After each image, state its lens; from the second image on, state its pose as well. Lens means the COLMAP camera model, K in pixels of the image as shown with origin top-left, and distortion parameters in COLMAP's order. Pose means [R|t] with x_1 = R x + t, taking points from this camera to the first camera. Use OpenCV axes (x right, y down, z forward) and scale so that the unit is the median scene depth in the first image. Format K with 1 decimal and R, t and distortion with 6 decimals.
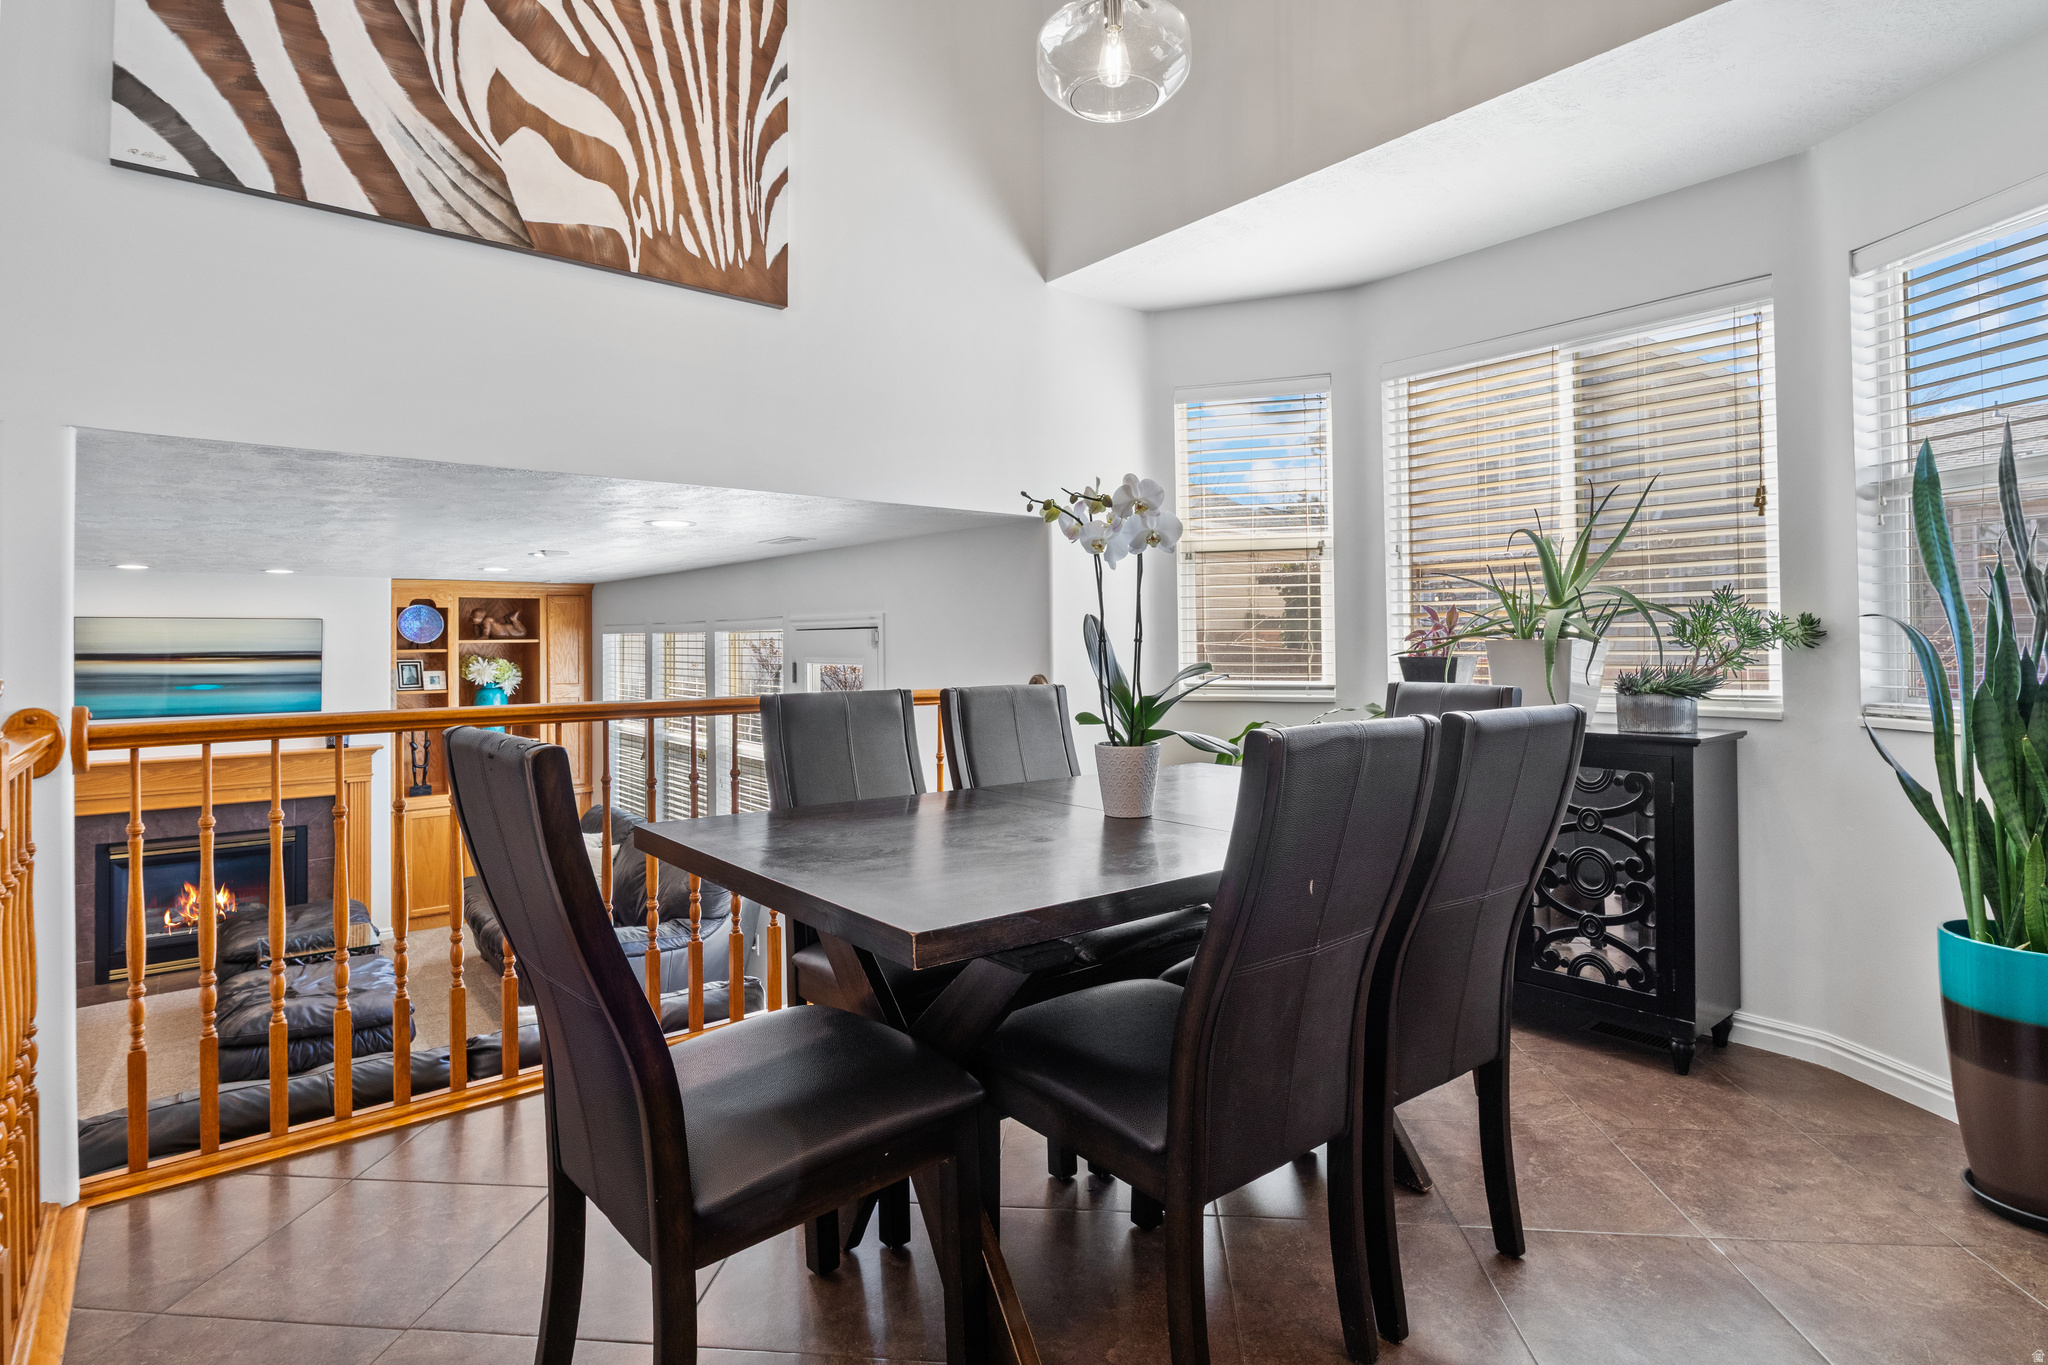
lens RADIAL K [[1030.3, 0, 1031.5], [0, 1030.3, 632.8], [0, 0, 1]] dist [-0.005795, -0.001744]
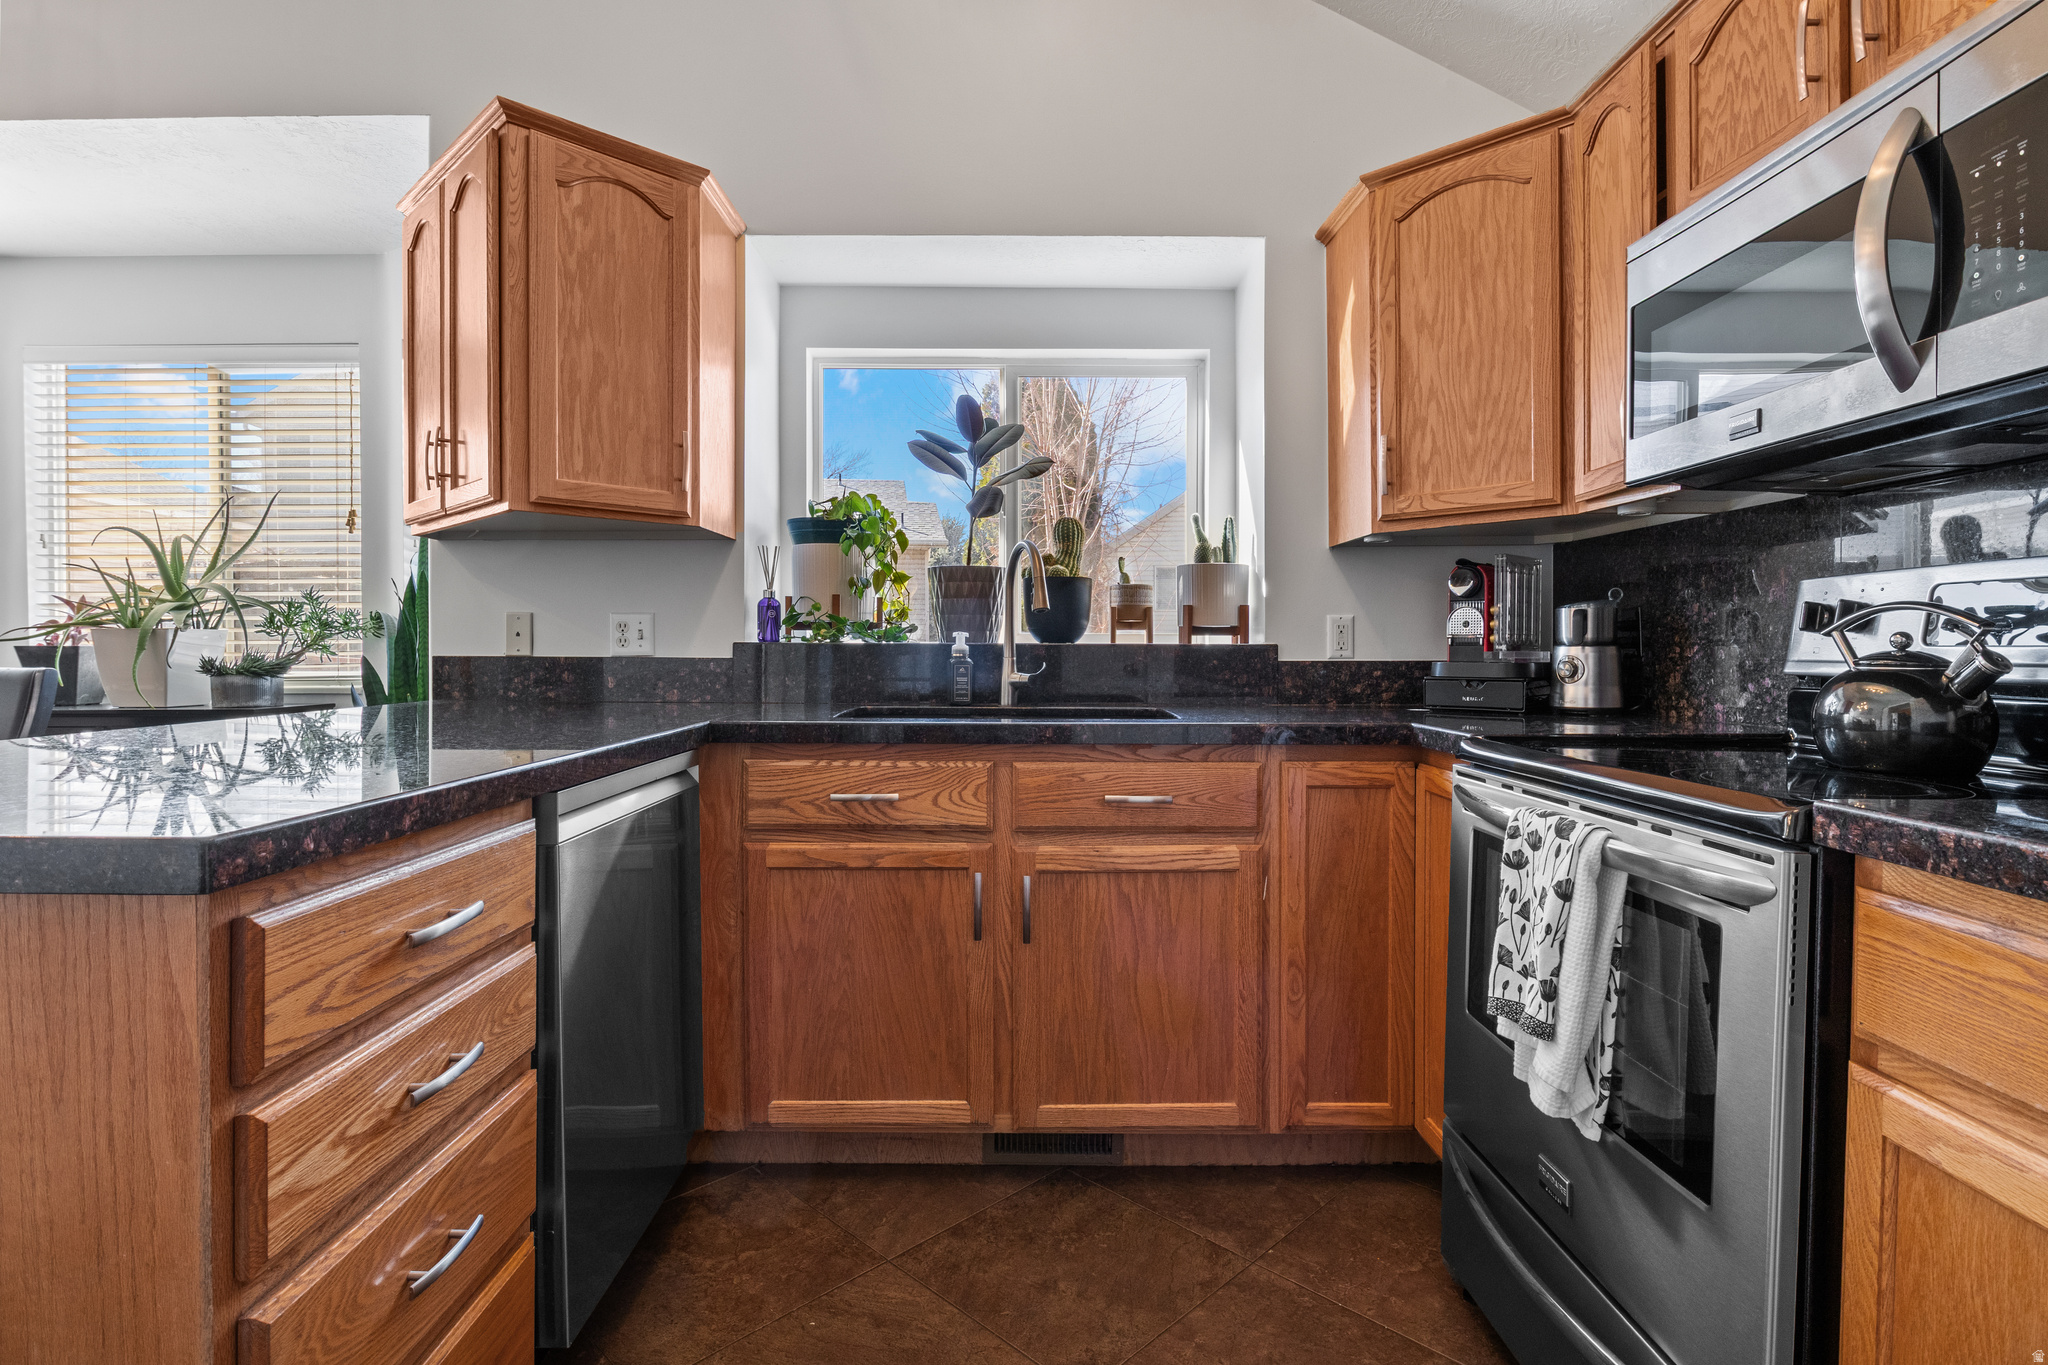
lens RADIAL K [[1030.3, 0, 1017.8], [0, 1030.3, 653.3], [0, 0, 1]] dist [-0.005795, -0.001744]
pose [[0.650322, 0.002508, 0.759655, 0.265621], [-0.010968, 0.999921, 0.006089, 0.015648], [-0.759579, -0.012292, 0.650298, -0.416308]]
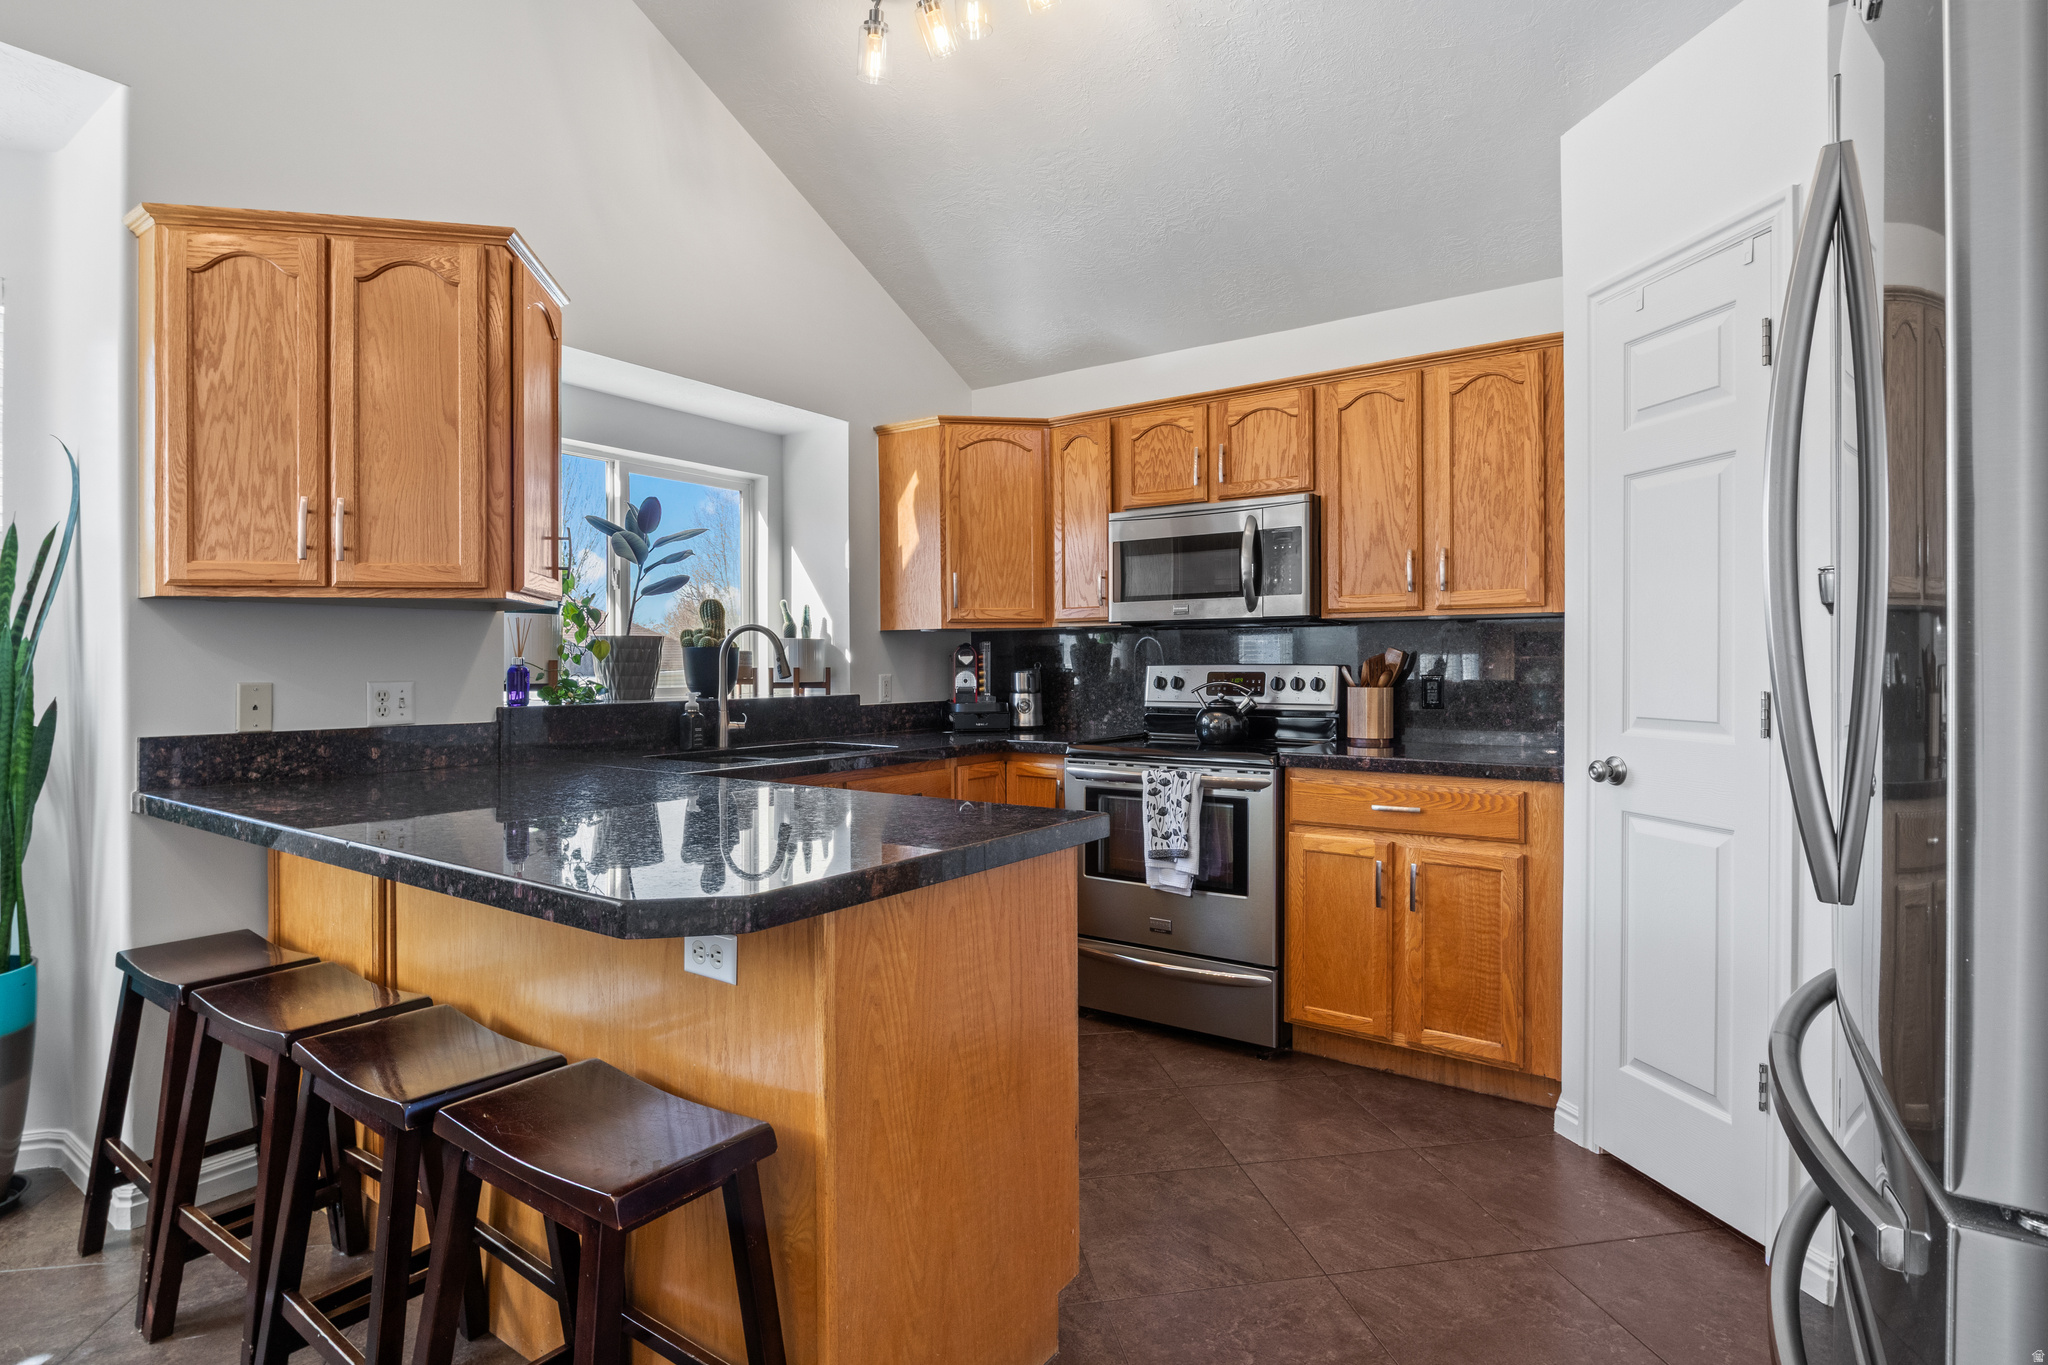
lens RADIAL K [[1030.3, 0, 1029.9], [0, 1030.3, 666.3], [0, 0, 1]] dist [-0.005795, -0.001744]
pose [[-0.259859, 0.003344, 0.965641, -0.252051], [-0.001990, 0.999990, -0.003998, -0.019896], [-0.965645, -0.002961, -0.259849, 0.109887]]
